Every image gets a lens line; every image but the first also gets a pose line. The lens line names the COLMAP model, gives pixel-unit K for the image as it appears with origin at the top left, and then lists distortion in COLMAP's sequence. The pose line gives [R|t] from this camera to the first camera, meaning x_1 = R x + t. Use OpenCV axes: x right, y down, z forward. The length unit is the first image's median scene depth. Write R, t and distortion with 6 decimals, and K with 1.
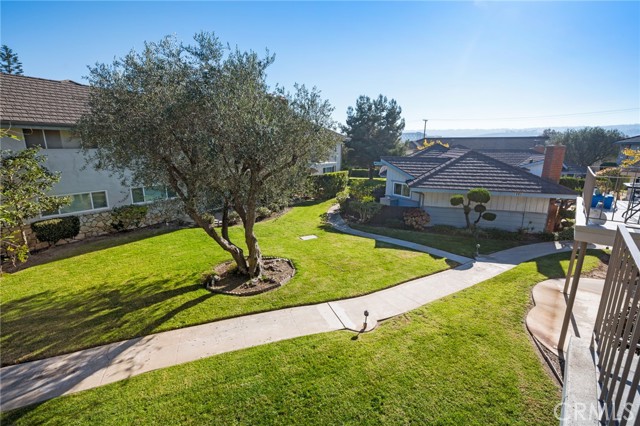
lens RADIAL K [[273.2, 0, 320.1], [0, 273.2, 210.1], [0, 0, 1]] dist [-0.000382, 0.000629]
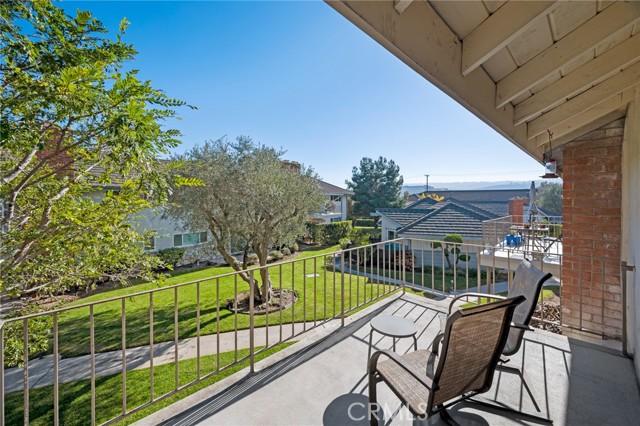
lens RADIAL K [[257.1, 0, 316.9], [0, 257.1, 202.9], [0, 0, 1]] dist [-0.007476, 0.000511]
pose [[0.997934, -0.007623, -0.063791, 0.073590], [-0.006109, 0.977178, -0.212336, 0.040365], [0.063954, 0.212287, 0.975112, -0.235177]]
